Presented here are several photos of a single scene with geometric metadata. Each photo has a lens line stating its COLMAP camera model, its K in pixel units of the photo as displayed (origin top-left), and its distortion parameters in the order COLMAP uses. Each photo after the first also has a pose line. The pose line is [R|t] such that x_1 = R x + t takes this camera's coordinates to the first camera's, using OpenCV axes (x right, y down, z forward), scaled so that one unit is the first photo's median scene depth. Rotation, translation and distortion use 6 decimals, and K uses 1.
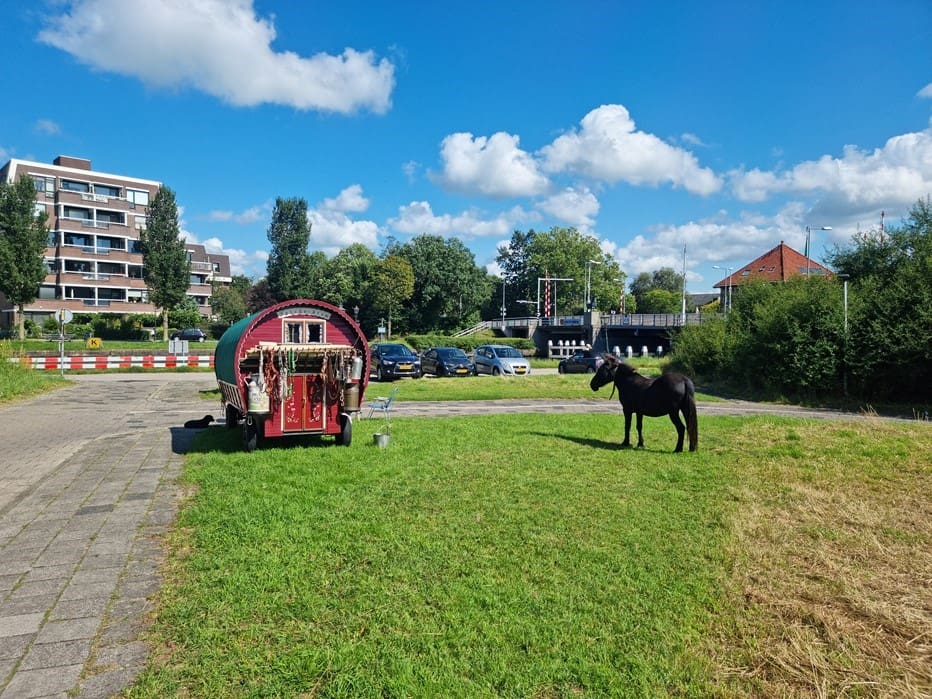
lens RADIAL K [[644.0, 0, 468.5], [0, 644.0, 353.2], [0, 0, 1]] dist [0.082985, -0.065160]
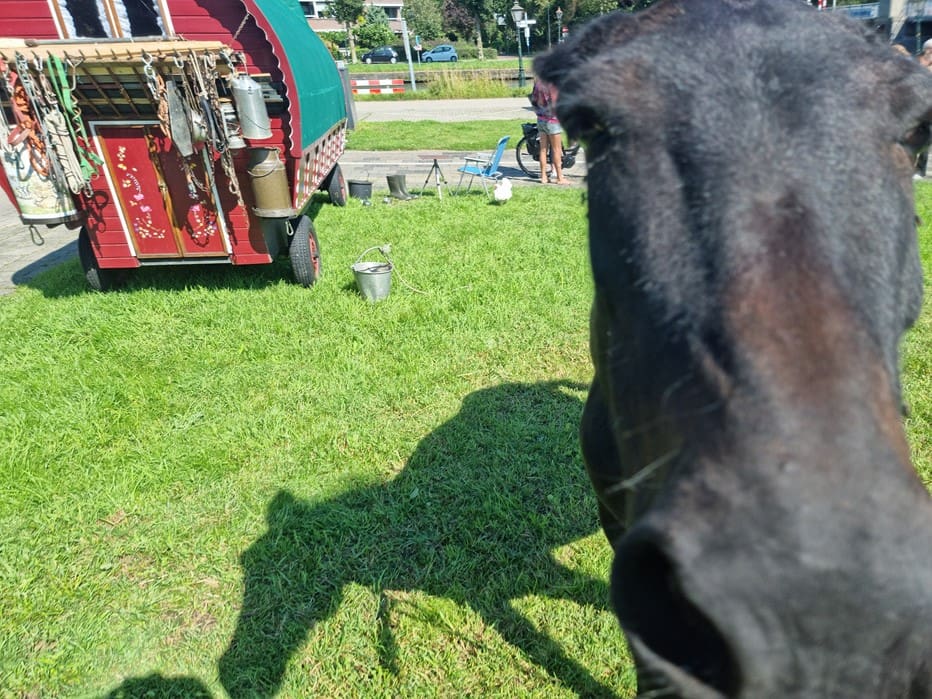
lens RADIAL K [[648.2, 0, 480.4], [0, 648.2, 344.5], [0, 0, 1]] dist [0.084393, -0.069219]
pose [[0.950607, 0.098302, -0.294420, 0.012416], [0.021419, 0.925491, 0.378163, 0.001301], [0.309658, -0.365791, 0.877673, 0.100099]]
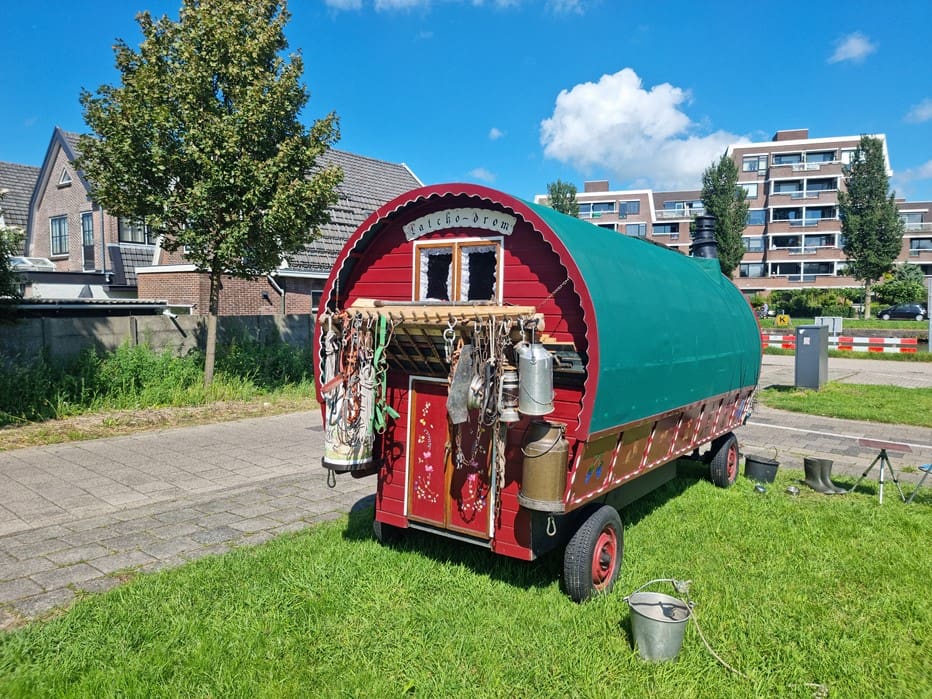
lens RADIAL K [[648.2, 0, 480.4], [0, 648.2, 344.5], [0, 0, 1]] dist [0.084393, -0.069219]
pose [[0.517273, 0.041197, -0.854828, 0.013184], [-0.025684, 0.999138, 0.032610, -0.000541], [0.855435, 0.005088, 0.517885, 0.126279]]
